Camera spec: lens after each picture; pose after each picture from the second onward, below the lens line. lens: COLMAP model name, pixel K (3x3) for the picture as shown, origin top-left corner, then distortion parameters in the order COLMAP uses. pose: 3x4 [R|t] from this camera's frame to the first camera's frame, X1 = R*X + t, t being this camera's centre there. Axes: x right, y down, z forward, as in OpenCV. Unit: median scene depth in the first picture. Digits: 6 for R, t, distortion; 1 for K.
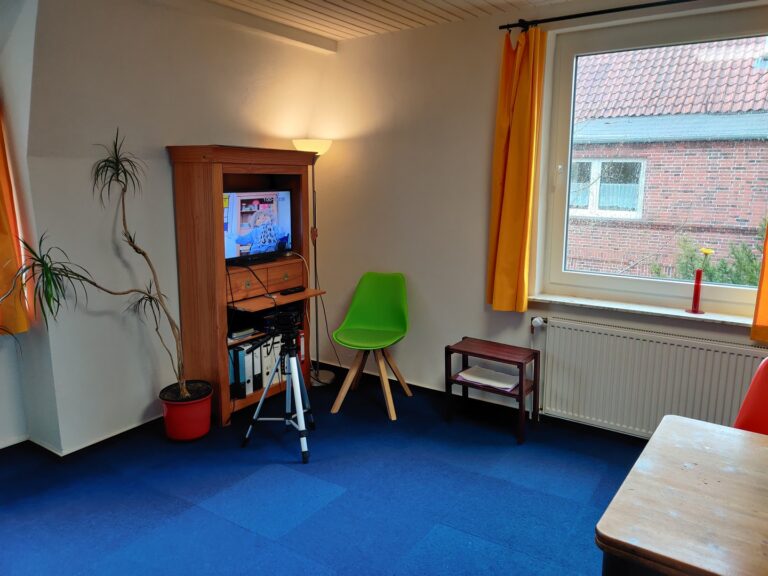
lens RADIAL K [[586.6, 0, 391.6], [0, 586.6, 281.6], [0, 0, 1]] dist [0.035657, -0.020954]
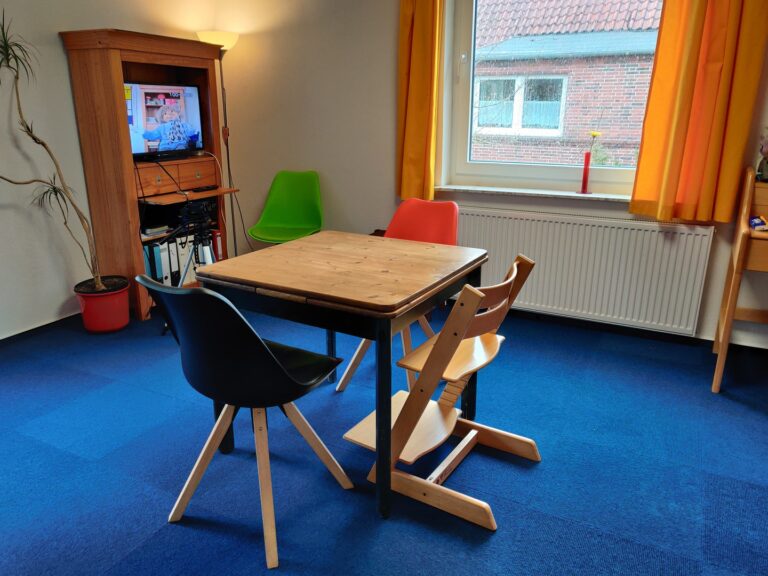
lens RADIAL K [[586.6, 0, 379.3], [0, 586.6, 287.0], [0, 0, 1]] dist [0.035657, -0.020954]
pose [[0.995779, -0.034048, 0.085234, 0.038529], [0.023546, 0.992334, 0.121321, 0.073475], [-0.088711, -0.118802, 0.988947, -0.046516]]
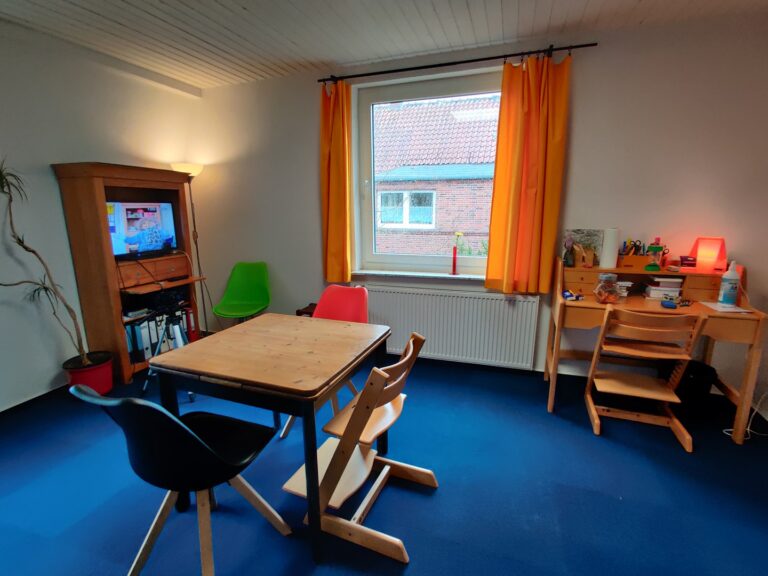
lens RADIAL K [[386.4, 0, 381.0], [0, 386.4, 300.4], [0, 0, 1]] dist [-0.013410, 0.013237]
pose [[0.968822, -0.071338, 0.237264, 0.070258], [0.057511, 0.996246, 0.064706, 0.038362], [-0.240989, -0.049043, 0.969288, 0.047115]]
